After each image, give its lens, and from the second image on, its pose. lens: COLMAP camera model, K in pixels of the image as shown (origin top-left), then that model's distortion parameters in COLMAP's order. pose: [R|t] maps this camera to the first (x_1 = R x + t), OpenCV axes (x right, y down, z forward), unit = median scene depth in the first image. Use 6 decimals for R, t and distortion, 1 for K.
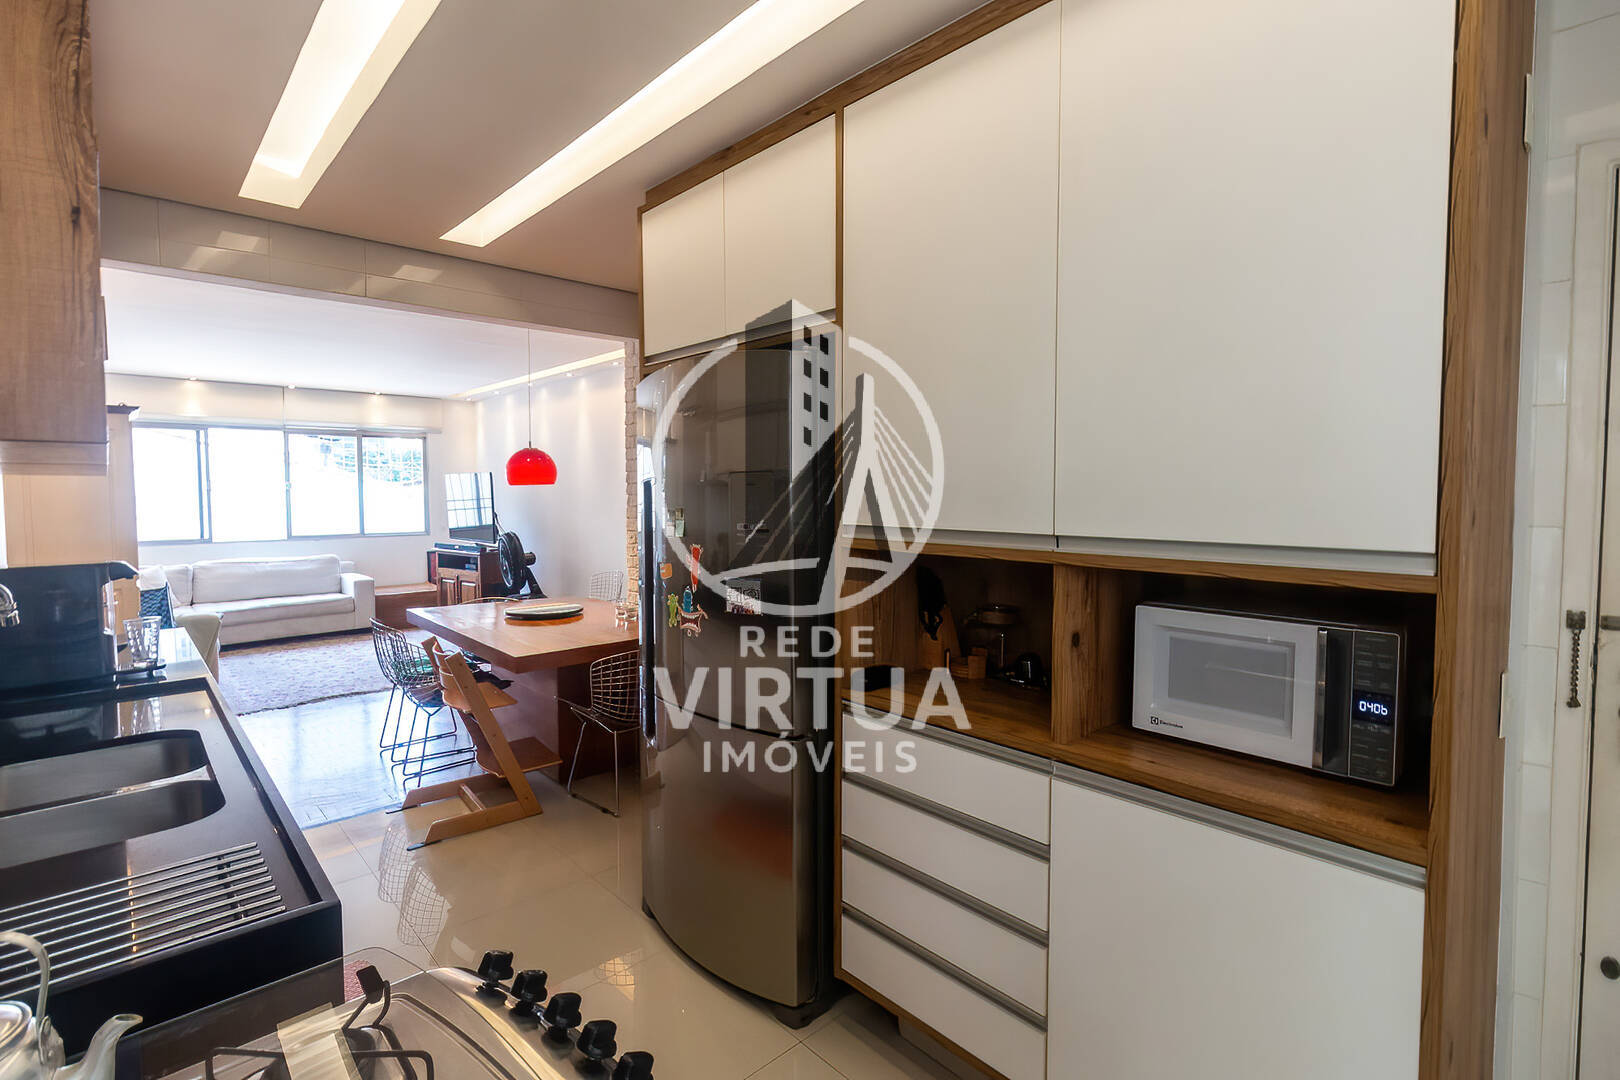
lens RADIAL K [[765.6, 0, 808.7], [0, 765.6, 527.4], [0, 0, 1]] dist [0.008332, -0.000370]
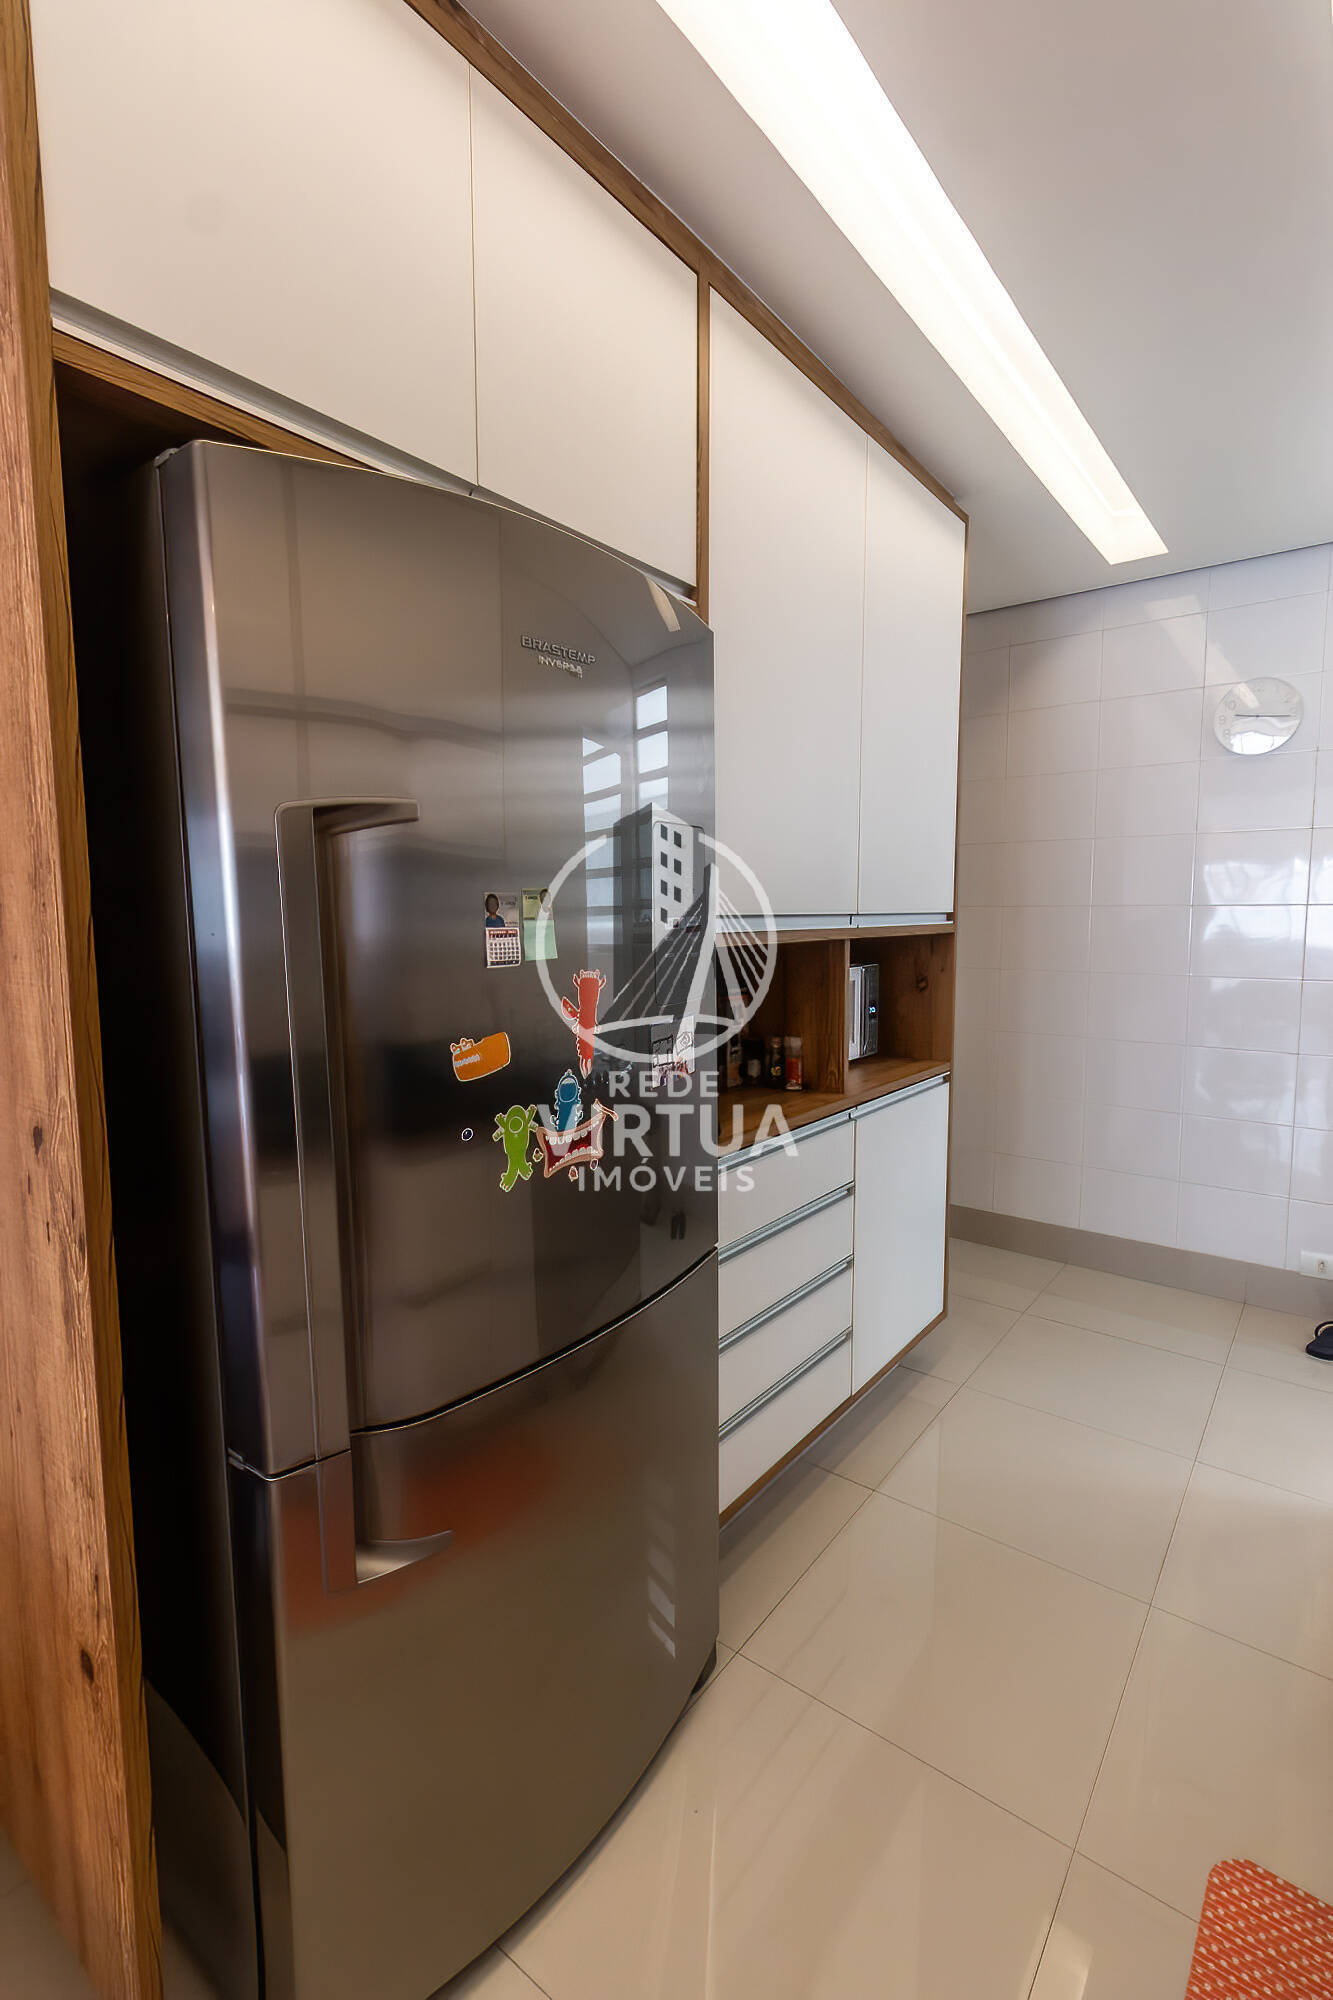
lens RADIAL K [[931.2, 0, 677.3], [0, 931.2, 1005.6], [0, 0, 1]] dist [0.002584, -0.000055]
pose [[-0.190454, -0.100511, 0.976537, -0.653811], [0.051117, 0.992380, 0.112111, -0.014641], [-0.980364, 0.071270, -0.183865, 0.993453]]
